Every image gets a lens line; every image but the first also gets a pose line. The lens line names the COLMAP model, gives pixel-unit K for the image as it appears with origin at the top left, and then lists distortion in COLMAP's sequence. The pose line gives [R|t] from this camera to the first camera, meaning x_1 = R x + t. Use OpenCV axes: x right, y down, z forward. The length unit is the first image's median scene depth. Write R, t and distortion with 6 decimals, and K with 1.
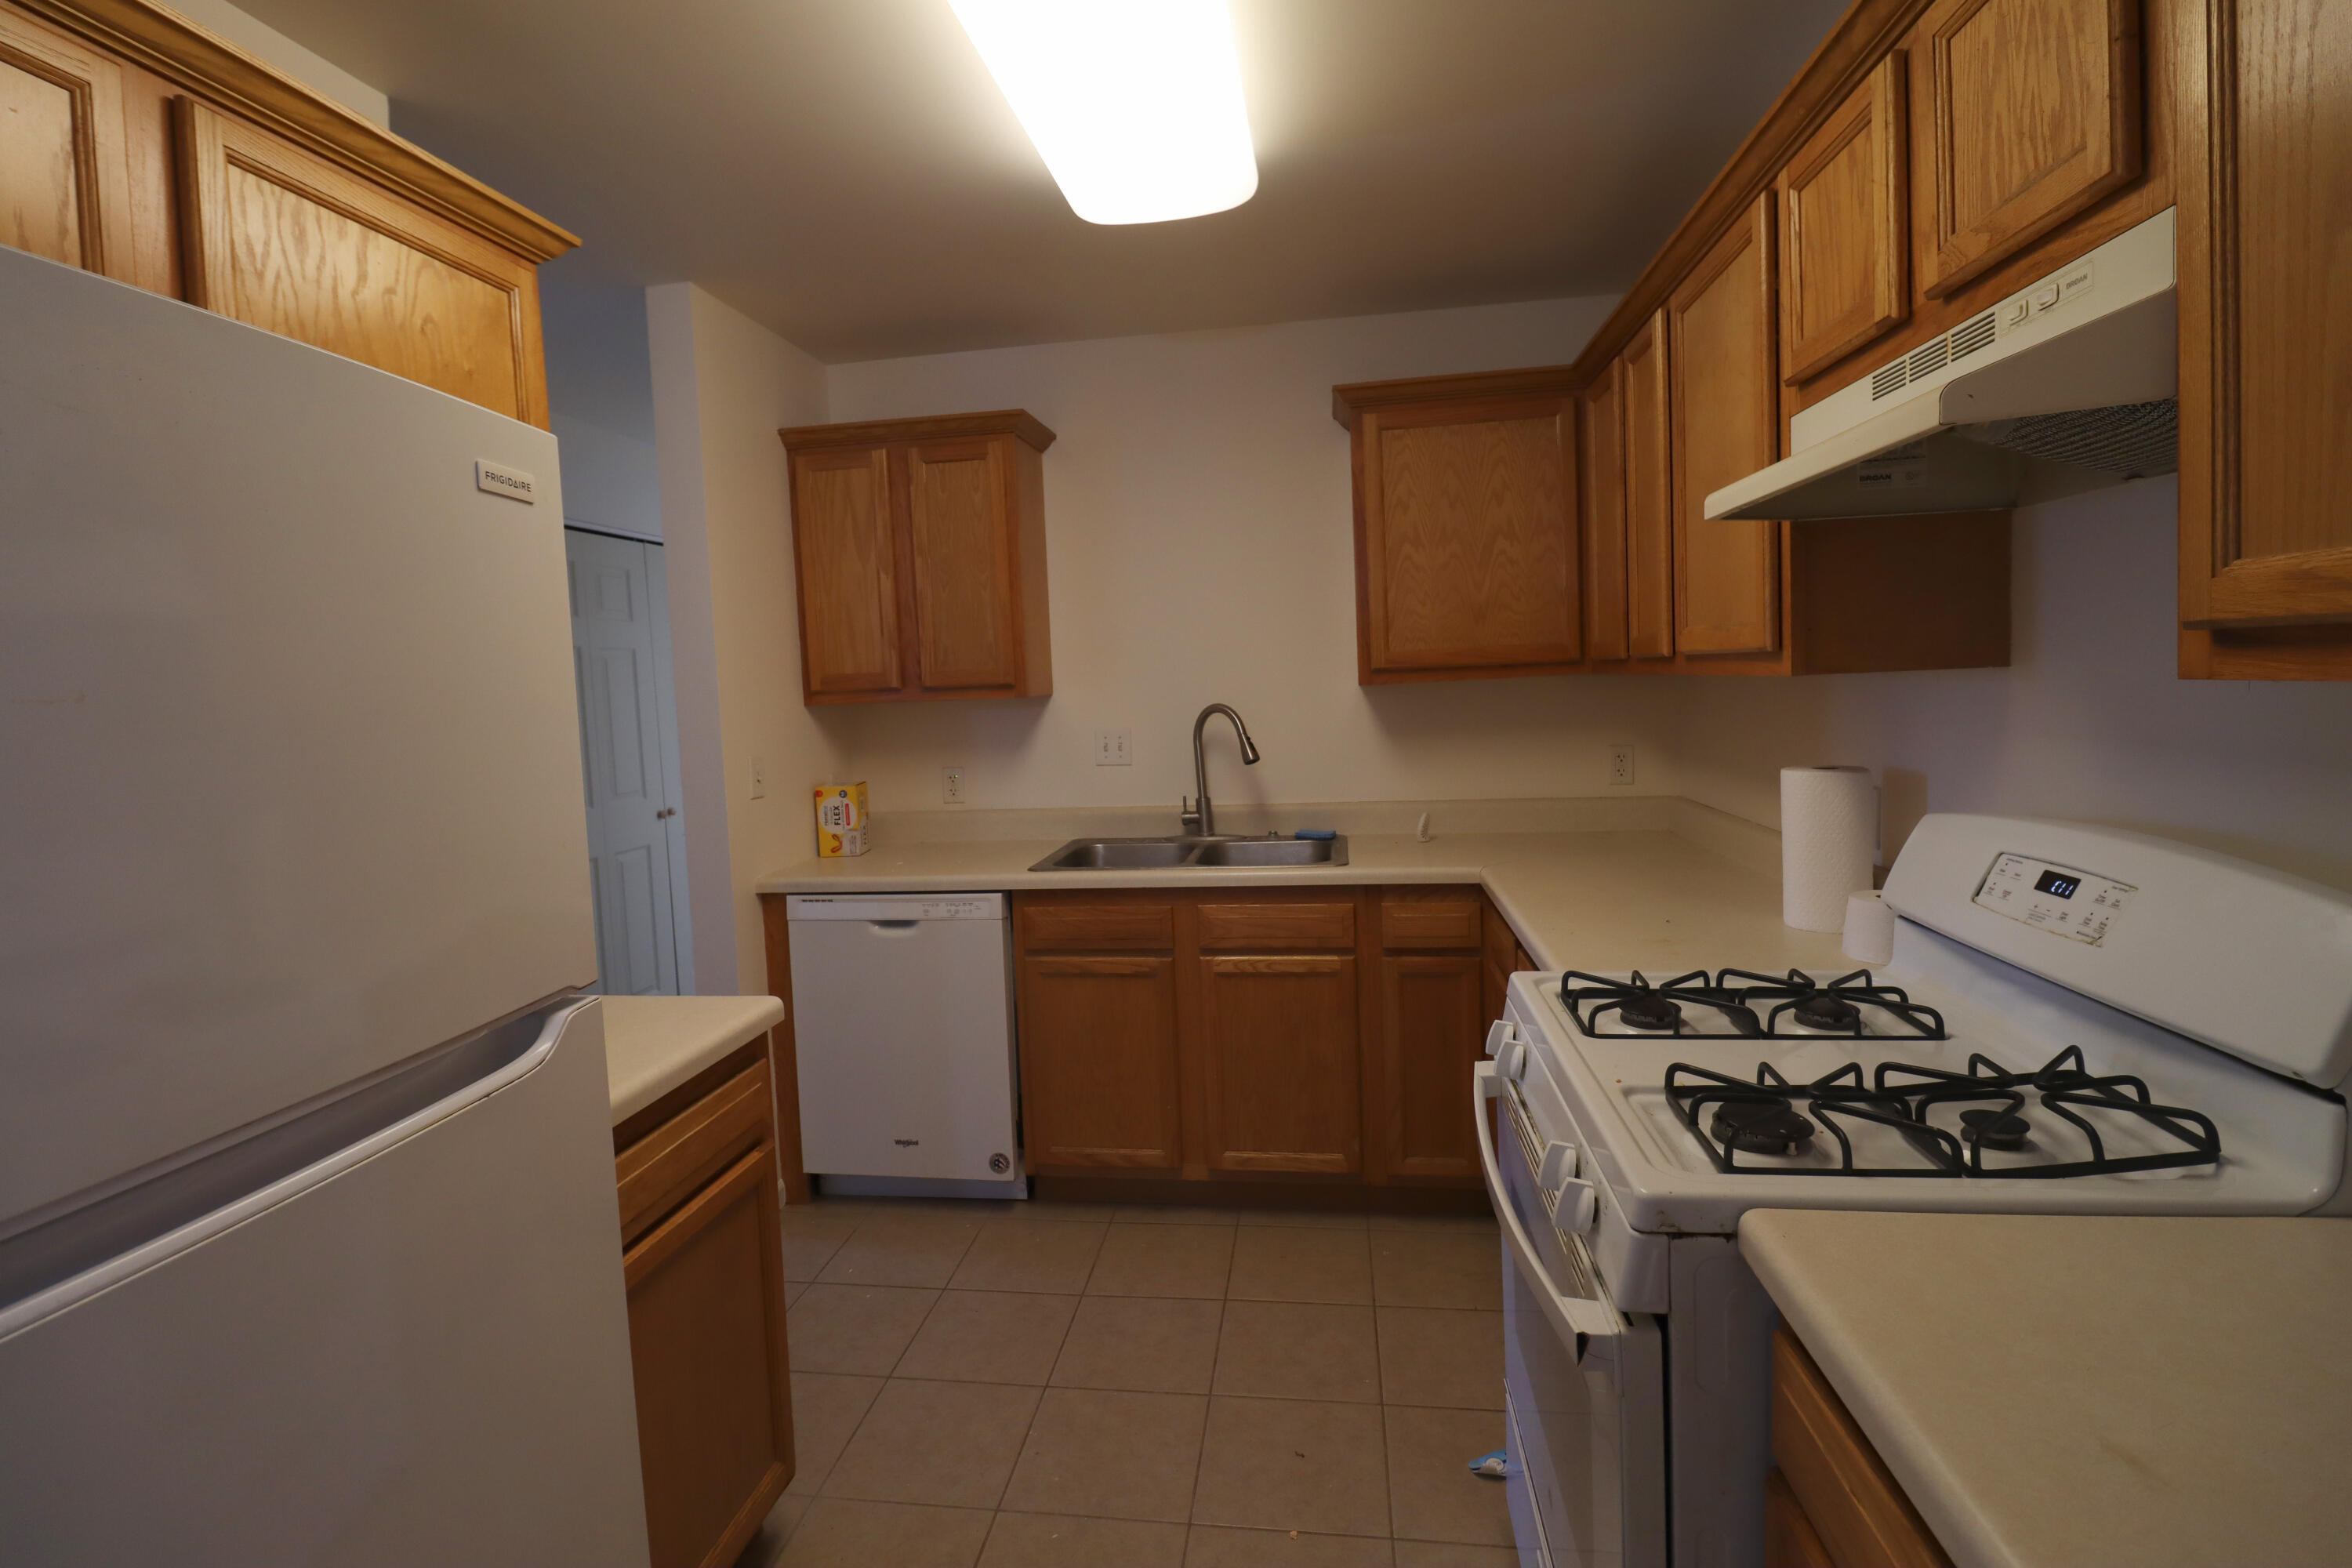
lens RADIAL K [[1097.0, 0, 1154.9], [0, 1097.0, 762.9], [0, 0, 1]] dist [-0.010147, -0.008820]
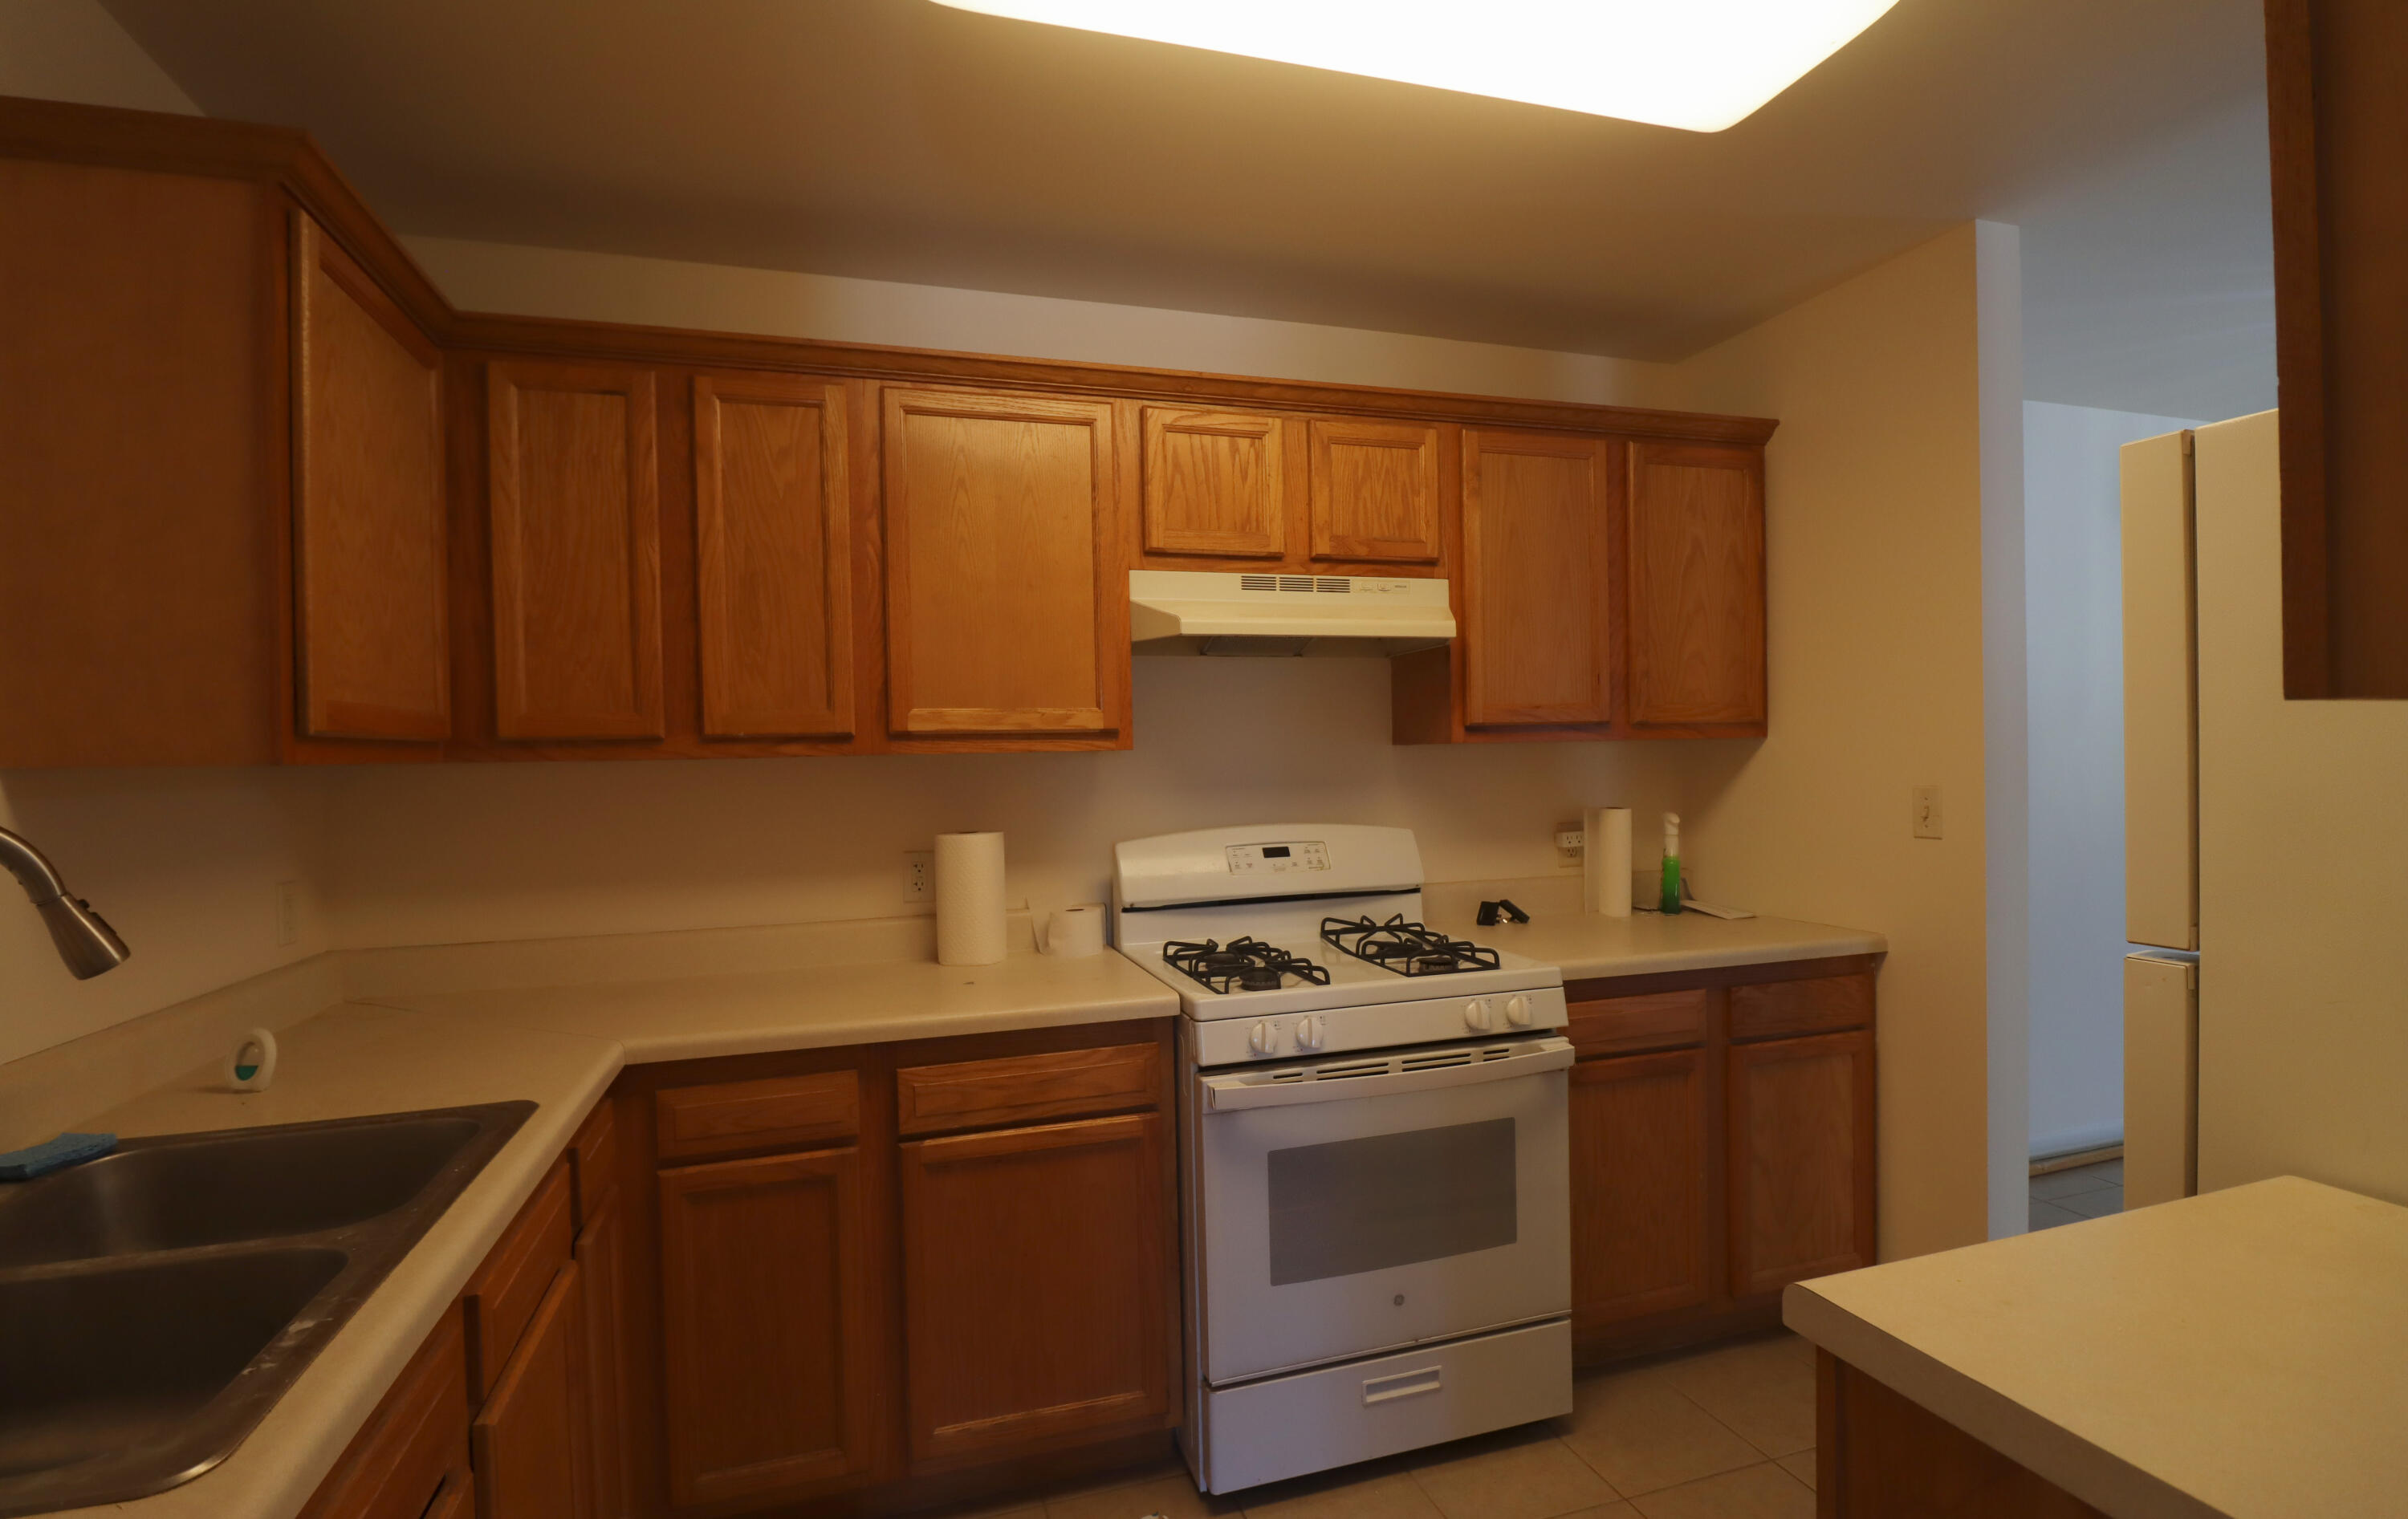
lens RADIAL K [[1110.4, 0, 1201.0], [0, 1110.4, 747.9], [0, 0, 1]] dist [0.000112, 0.000007]
pose [[-0.451135, 0.039295, 0.891590, -0.924240], [0.103628, 0.994579, 0.008601, -0.111370], [-0.886419, 0.096274, -0.452762, 1.988043]]
